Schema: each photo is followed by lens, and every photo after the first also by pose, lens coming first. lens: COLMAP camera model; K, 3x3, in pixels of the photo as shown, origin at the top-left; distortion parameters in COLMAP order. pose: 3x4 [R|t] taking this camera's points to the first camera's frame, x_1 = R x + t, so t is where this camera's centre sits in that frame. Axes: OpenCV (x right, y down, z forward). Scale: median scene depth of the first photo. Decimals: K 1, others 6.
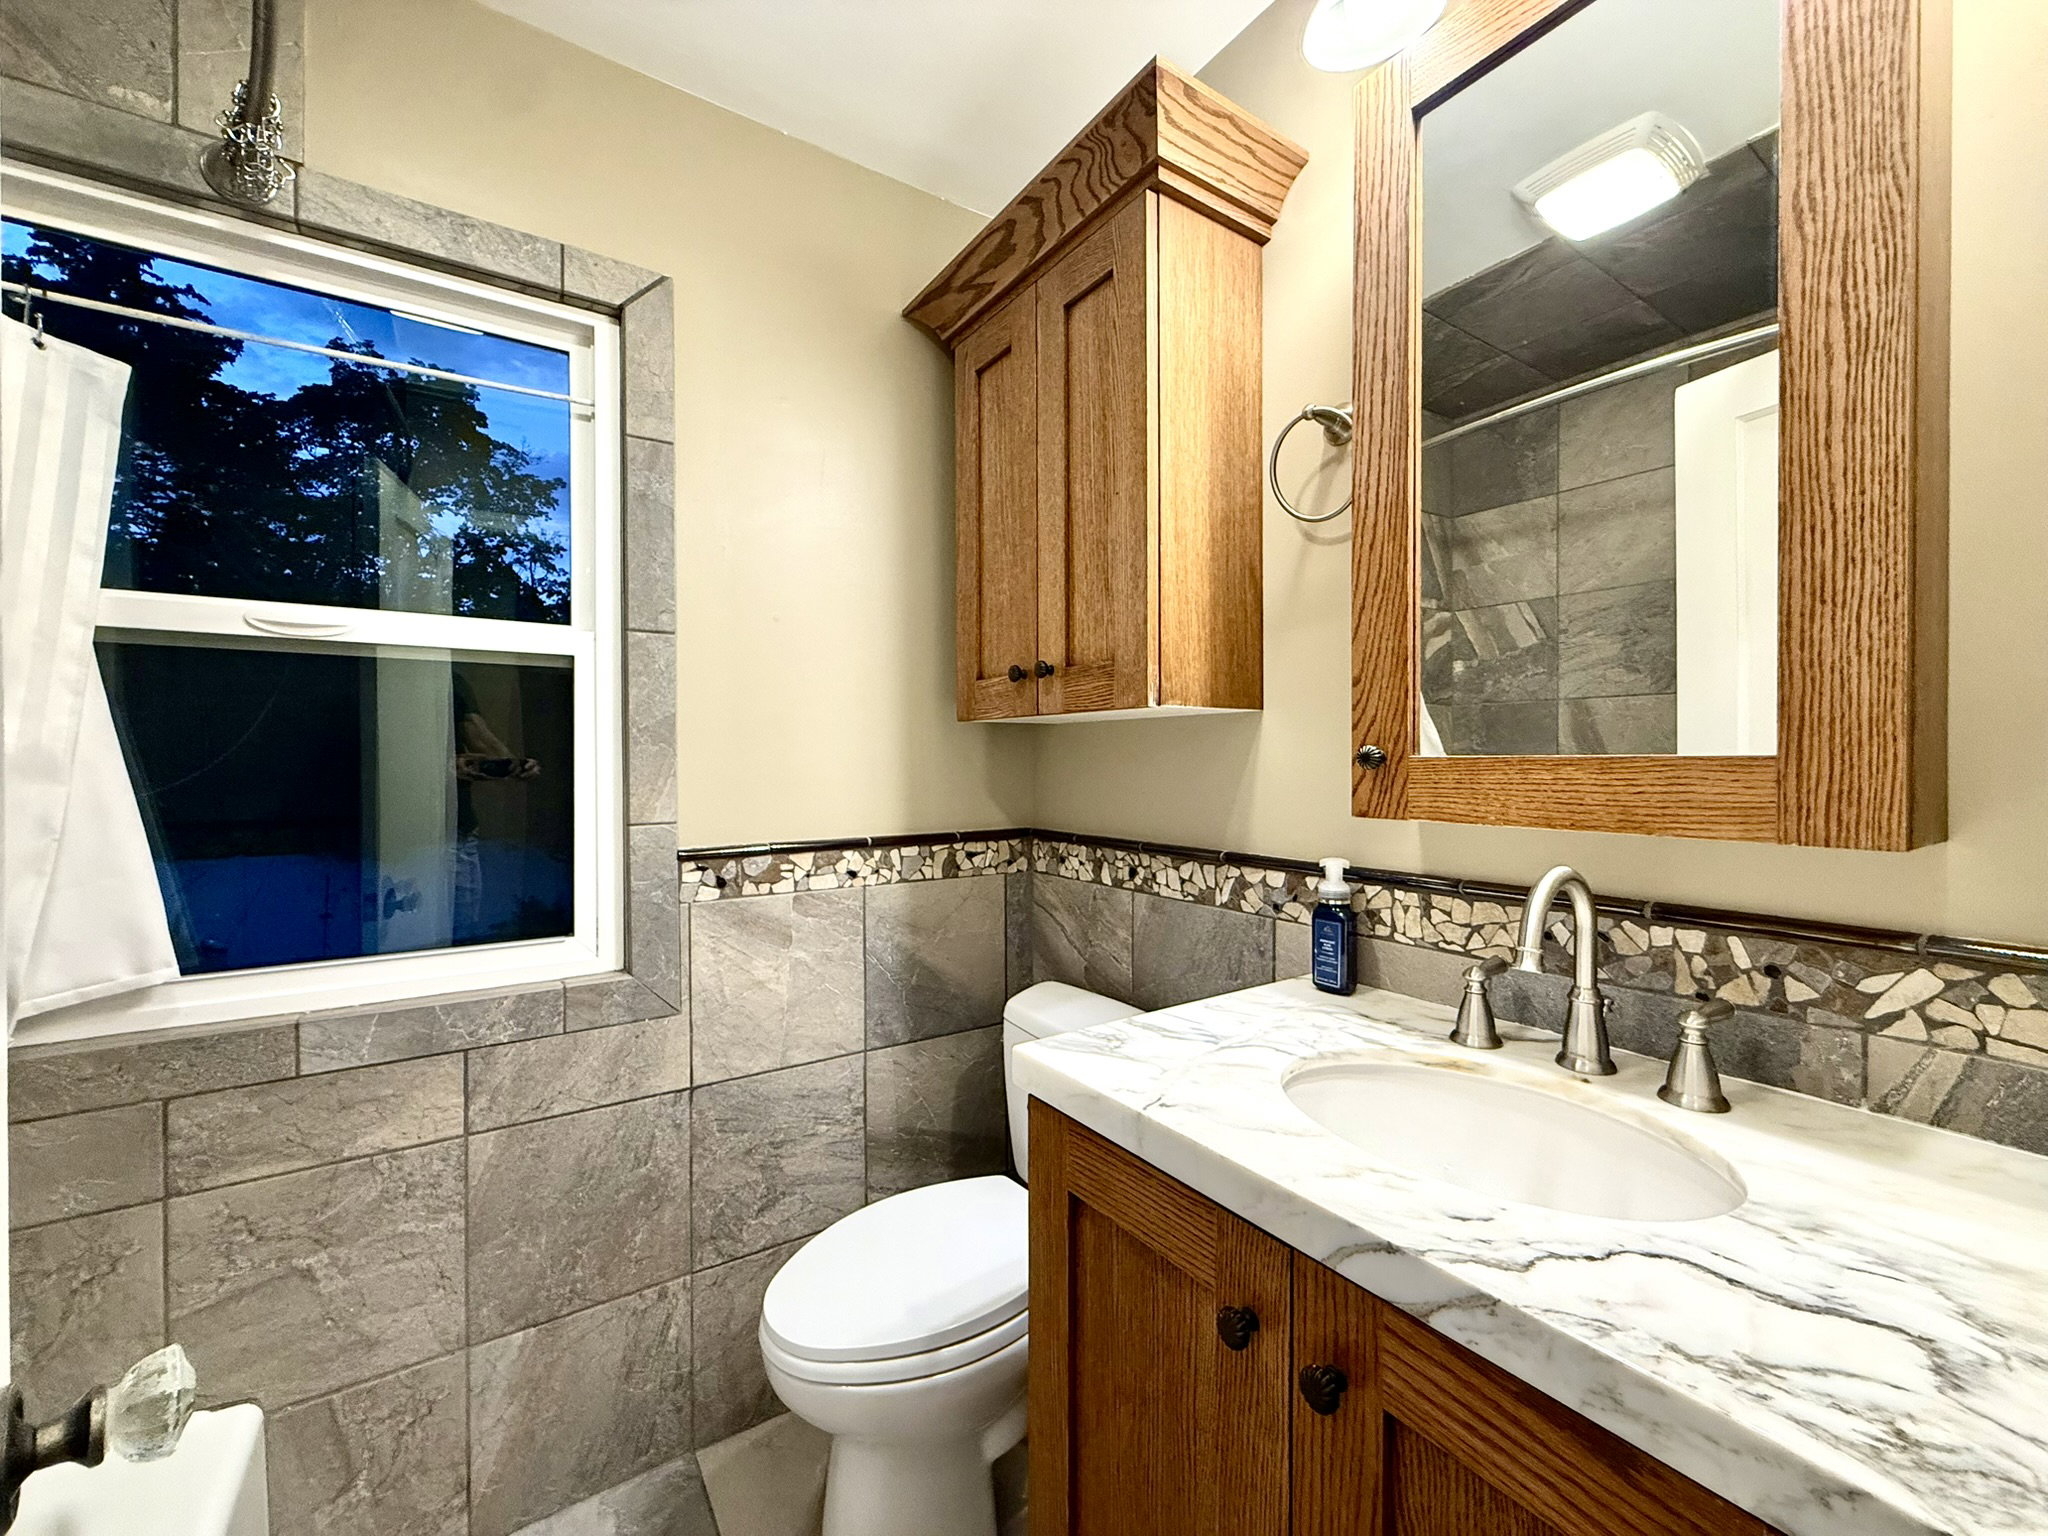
lens RADIAL K [[828.4, 0, 1025.8], [0, 828.4, 764.5], [0, 0, 1]] dist [0.001526, -0.000808]
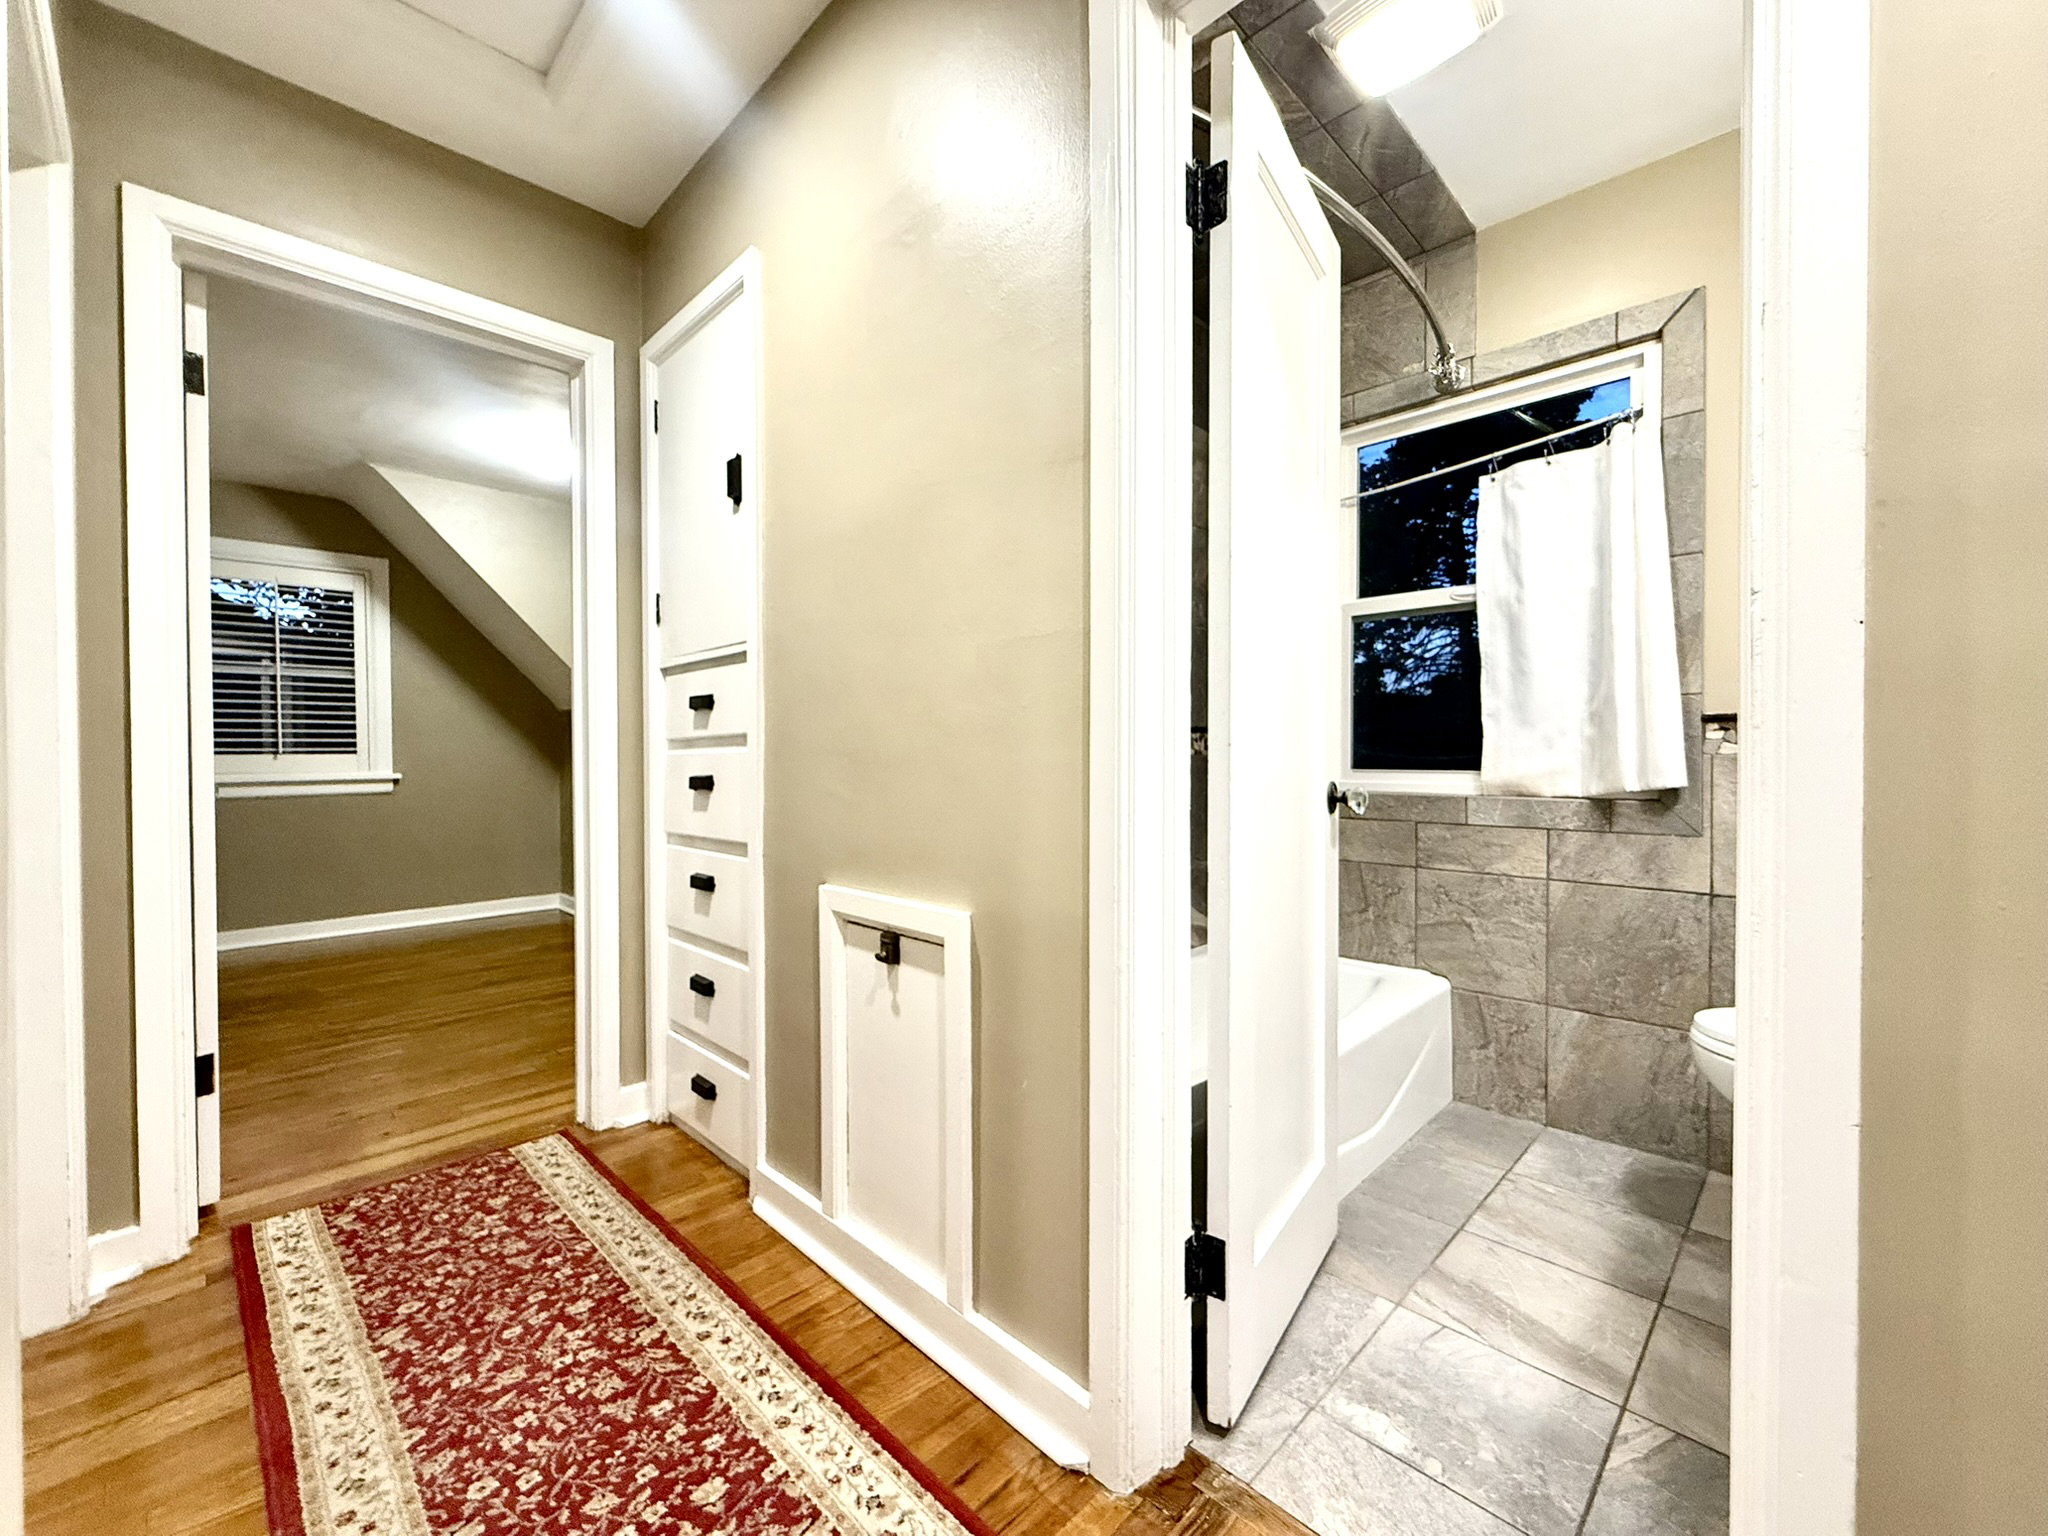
lens RADIAL K [[828.4, 0, 1022.7], [0, 828.4, 770.9], [0, 0, 1]] dist [0.001526, -0.000808]
pose [[0.194209, 0.019833, -0.980760, 0.749220], [-0.002922, 0.999803, 0.019640, 0.189242], [0.980956, -0.000948, 0.194229, -0.369587]]
